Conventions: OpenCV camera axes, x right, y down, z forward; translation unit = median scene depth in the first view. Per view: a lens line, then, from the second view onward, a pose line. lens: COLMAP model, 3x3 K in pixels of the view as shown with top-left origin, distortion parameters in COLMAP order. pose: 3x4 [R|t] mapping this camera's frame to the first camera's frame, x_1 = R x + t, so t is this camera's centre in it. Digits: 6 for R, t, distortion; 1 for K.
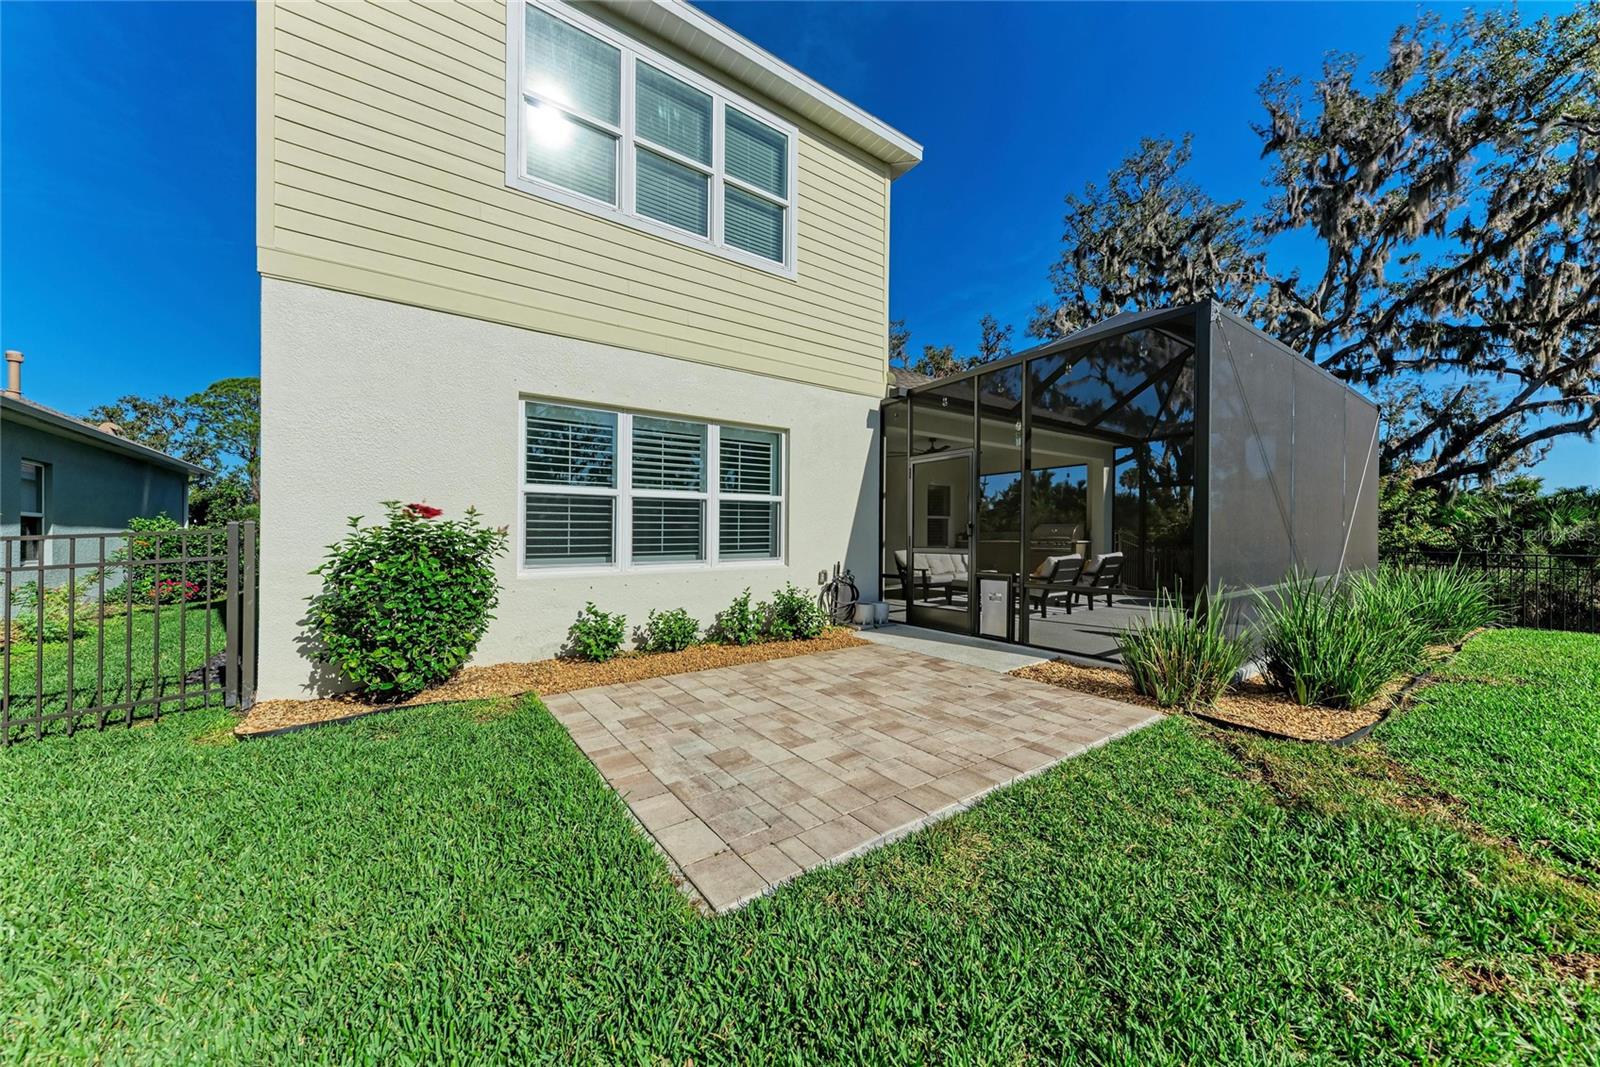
lens RADIAL K [[550.3, 0, 797.7], [0, 550.3, 533.9], [0, 0, 1]] dist [0.002296, -0.000150]
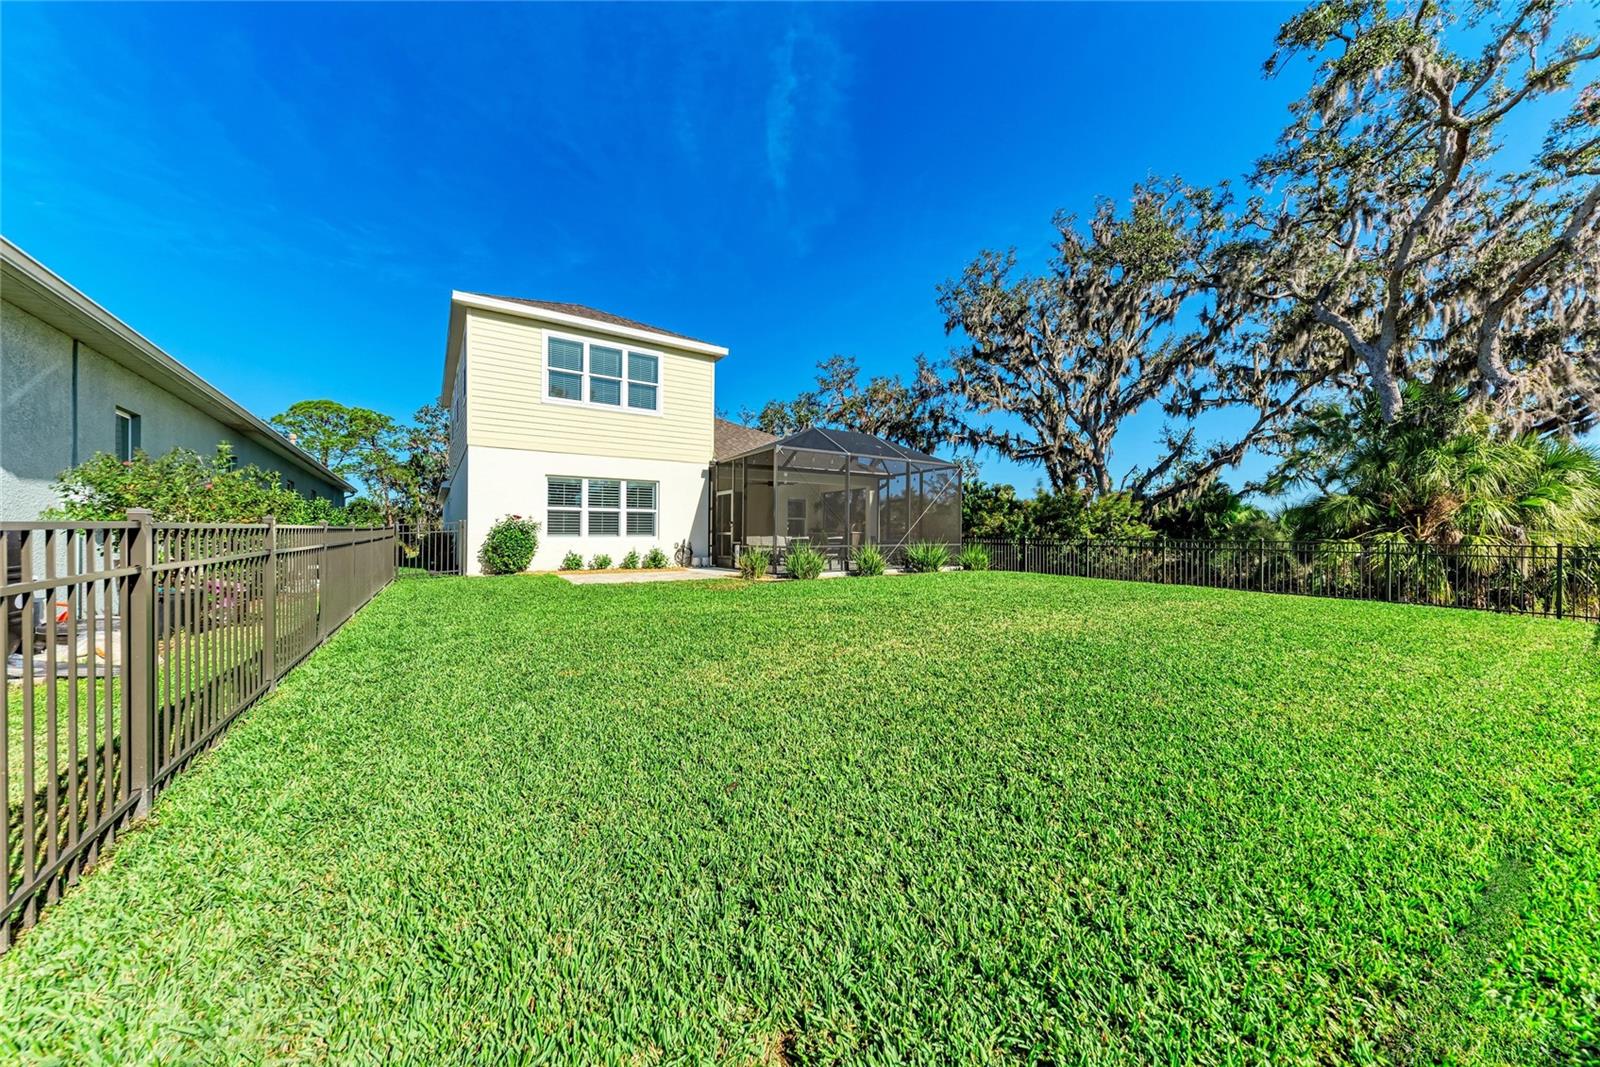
lens RADIAL K [[550.3, 0, 800.2], [0, 550.3, 539.8], [0, 0, 1]] dist [0.002296, -0.000150]
pose [[0.999373, 0.002406, -0.035315, 0.719372], [-0.002103, 0.999961, 0.008617, 0.040528], [0.035334, -0.008538, 0.999339, -1.423471]]
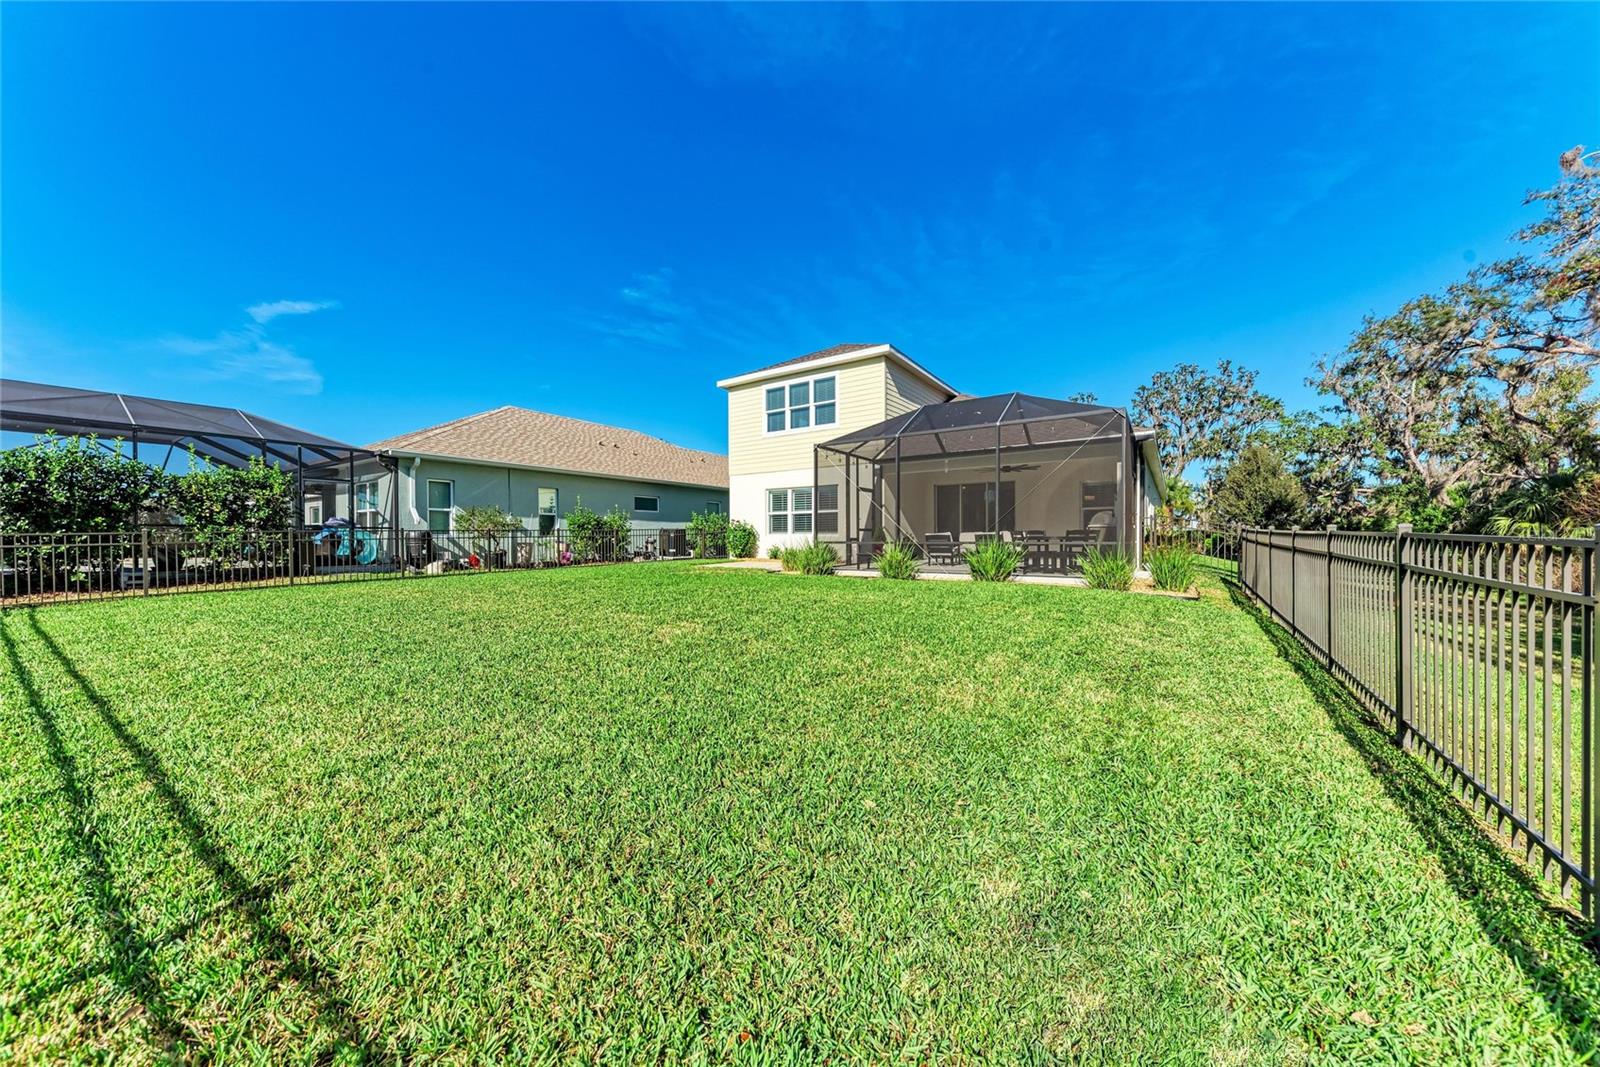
lens RADIAL K [[550.3, 0, 795.8], [0, 550.3, 531.9], [0, 0, 1]] dist [0.002296, -0.000150]
pose [[0.320200, -0.002875, -0.947345, 2.619530], [0.003265, 0.999993, -0.001932, 0.045252], [0.947344, -0.002475, 0.320208, -0.042748]]
